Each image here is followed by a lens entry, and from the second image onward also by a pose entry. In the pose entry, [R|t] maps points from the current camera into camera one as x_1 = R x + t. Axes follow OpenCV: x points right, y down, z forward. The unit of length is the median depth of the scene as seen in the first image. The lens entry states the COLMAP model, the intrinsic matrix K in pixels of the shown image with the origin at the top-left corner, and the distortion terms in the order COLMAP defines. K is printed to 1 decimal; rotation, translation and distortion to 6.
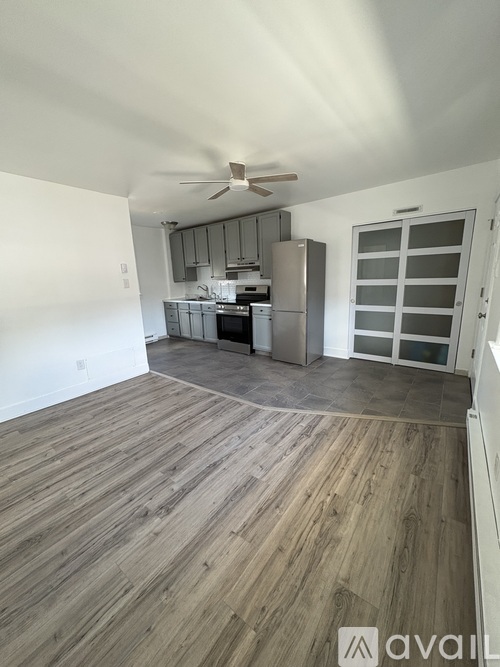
lens RADIAL K [[264.9, 0, 250.0], [0, 264.9, 333.5], [0, 0, 1]] dist [0.000190, -0.000089]
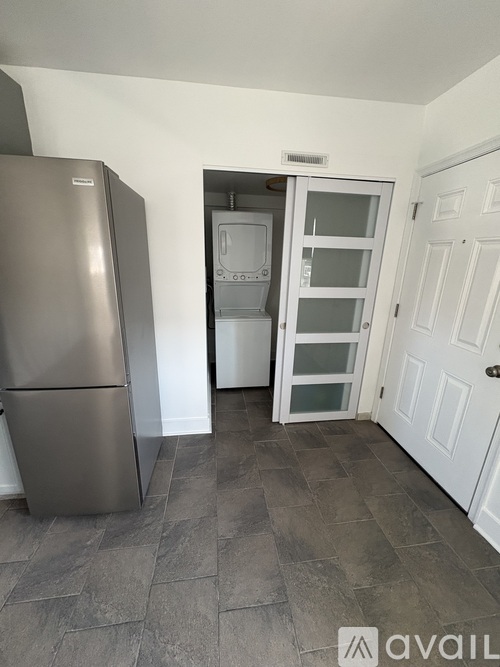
lens RADIAL K [[264.9, 0, 250.0], [0, 264.9, 333.5], [0, 0, 1]] dist [0.000190, -0.000089]
pose [[0.706208, -0.144429, 0.693116, 0.146652], [0.099294, 0.989501, 0.105019, -0.270859], [-0.701007, -0.005343, 0.713135, 1.011132]]
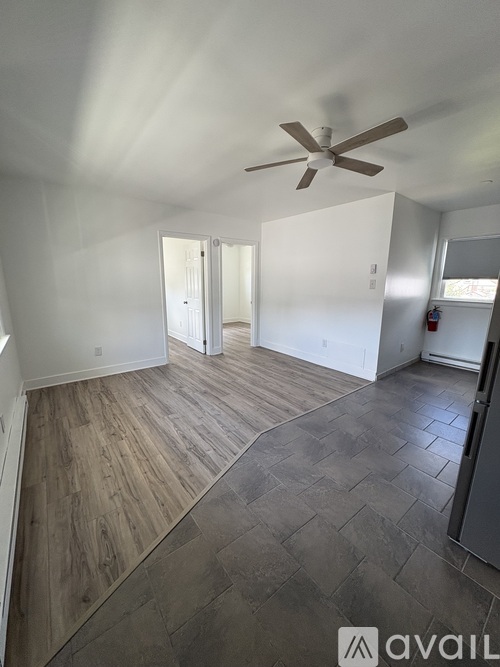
lens RADIAL K [[264.9, 0, 250.0], [0, 264.9, 333.5], [0, 0, 1]] dist [0.000190, -0.000089]
pose [[-0.258594, 0.231201, -0.937910, 0.932583], [-0.204195, 0.935912, 0.287007, -0.315876], [0.944158, 0.265735, -0.194812, 1.235844]]
